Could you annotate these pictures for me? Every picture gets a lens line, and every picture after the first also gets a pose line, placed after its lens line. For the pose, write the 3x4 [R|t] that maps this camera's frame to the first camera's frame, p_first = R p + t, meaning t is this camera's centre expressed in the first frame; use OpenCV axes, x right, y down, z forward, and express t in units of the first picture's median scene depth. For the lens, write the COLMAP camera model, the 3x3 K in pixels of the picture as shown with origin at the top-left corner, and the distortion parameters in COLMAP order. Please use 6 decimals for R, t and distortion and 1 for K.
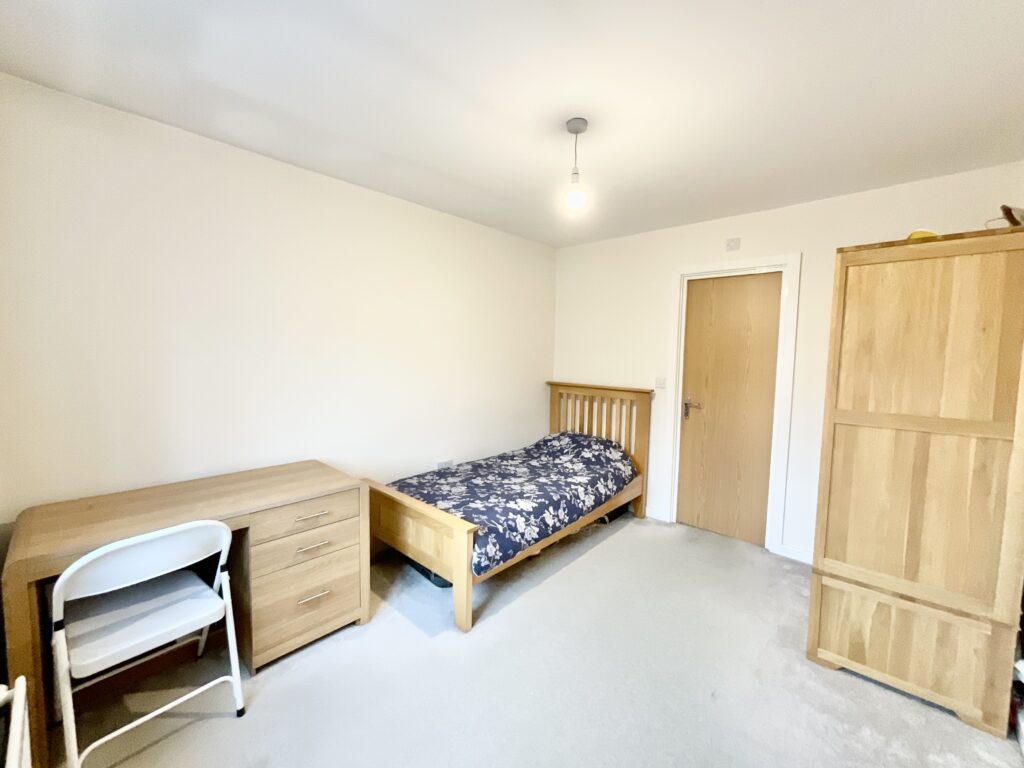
lens RADIAL K [[417.6, 0, 511.0], [0, 417.6, 382.3], [0, 0, 1]] dist [-0.000782, 0.000061]
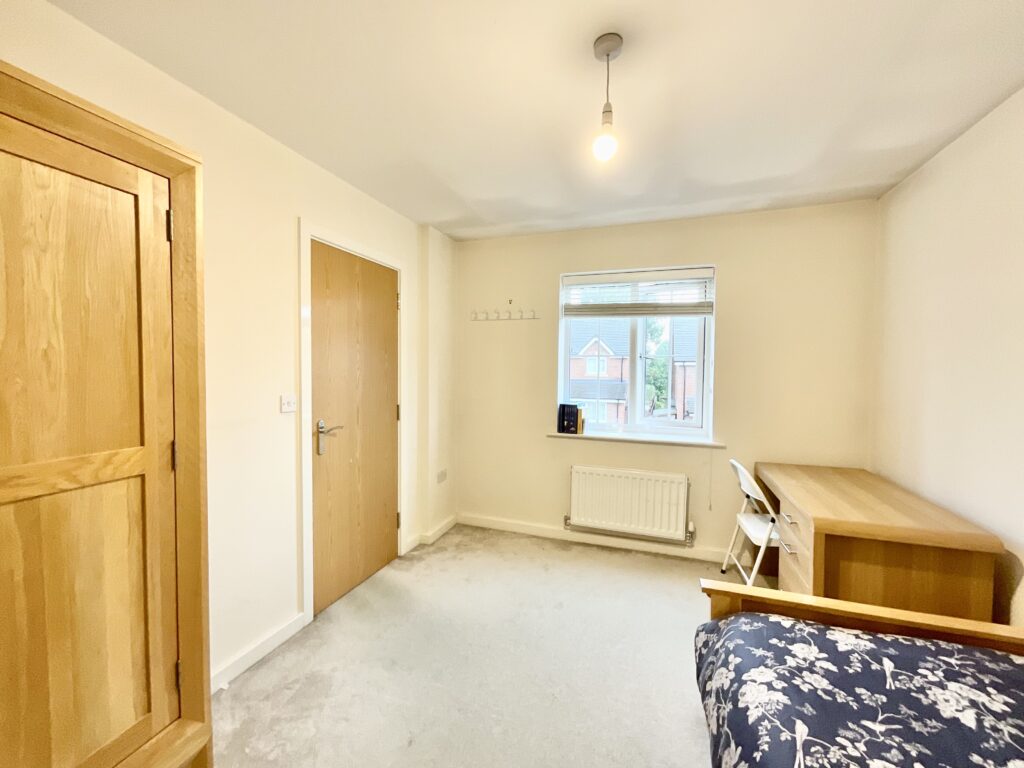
lens RADIAL K [[417.6, 0, 511.0], [0, 417.6, 382.3], [0, 0, 1]] dist [-0.000782, 0.000061]
pose [[-0.919317, -0.009343, -0.393406, 0.439673], [-0.051036, 0.994106, 0.095653, -0.066684], [0.390193, 0.108014, -0.914375, 1.230235]]
